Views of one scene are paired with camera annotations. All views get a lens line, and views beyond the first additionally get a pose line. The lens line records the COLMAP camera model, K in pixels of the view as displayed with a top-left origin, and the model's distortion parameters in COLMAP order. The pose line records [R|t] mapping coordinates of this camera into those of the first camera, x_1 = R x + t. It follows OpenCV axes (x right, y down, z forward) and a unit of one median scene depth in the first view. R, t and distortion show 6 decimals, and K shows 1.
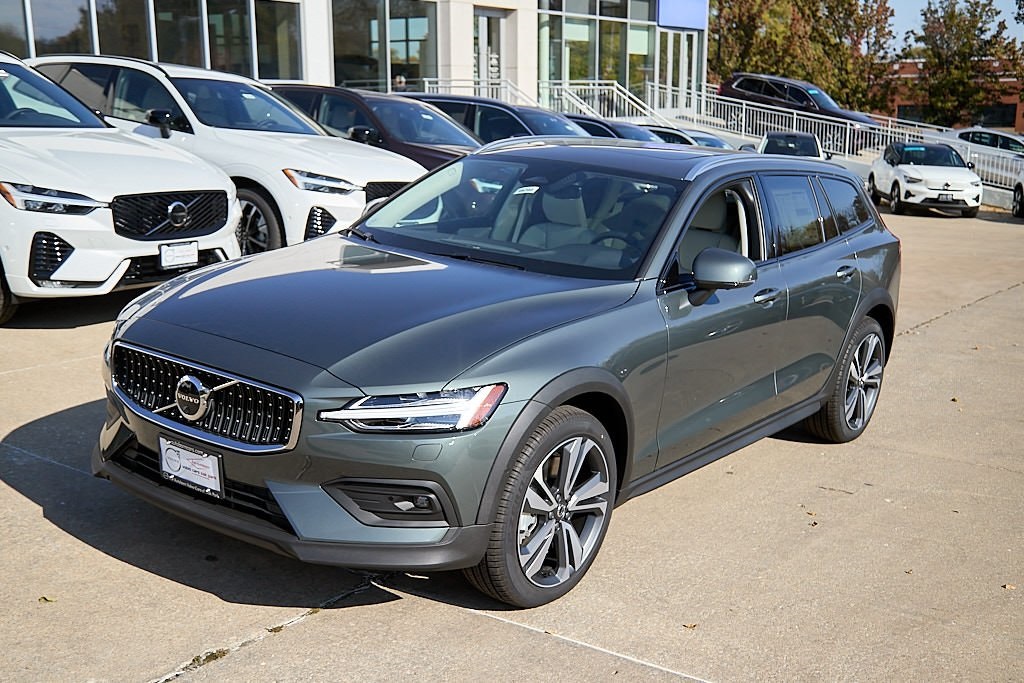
lens RADIAL K [[1183.2, 0, 512.7], [0, 1183.2, 342.0], [0, 0, 1]] dist [0.020273, 0.000000]
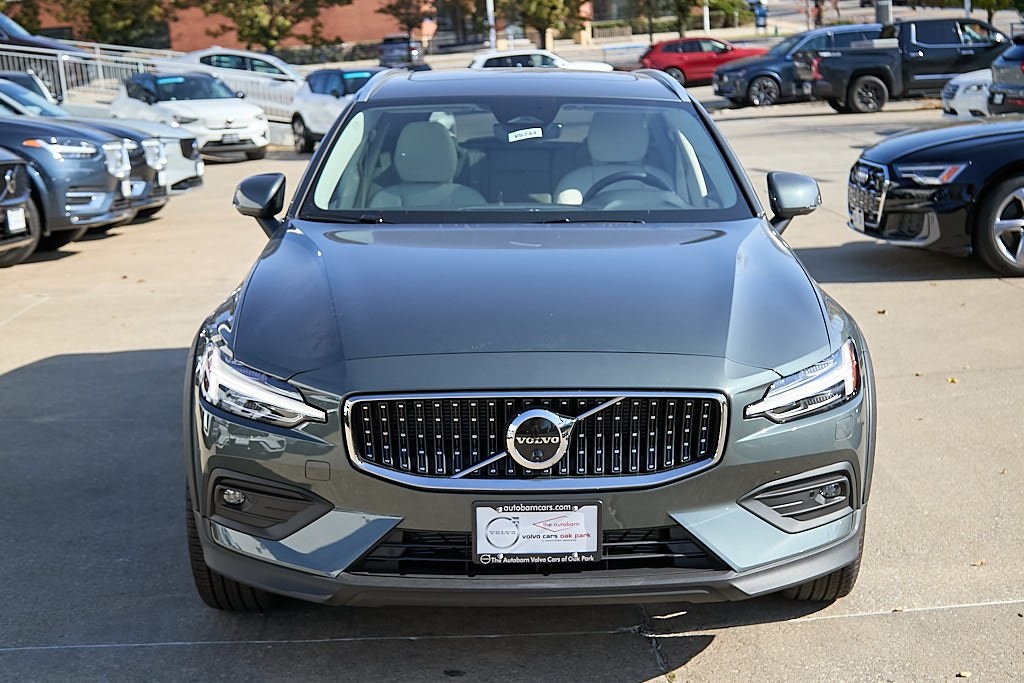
lens RADIAL K [[1634.4, 0, 512.1], [0, 1634.4, 341.4], [0, 0, 1]] dist [0.021211, 0.000000]
pose [[0.771282, -0.181375, 0.610104, -0.875134], [0.187311, 0.980772, 0.054774, -0.069354], [-0.608308, 0.072033, 0.790425, 0.198657]]
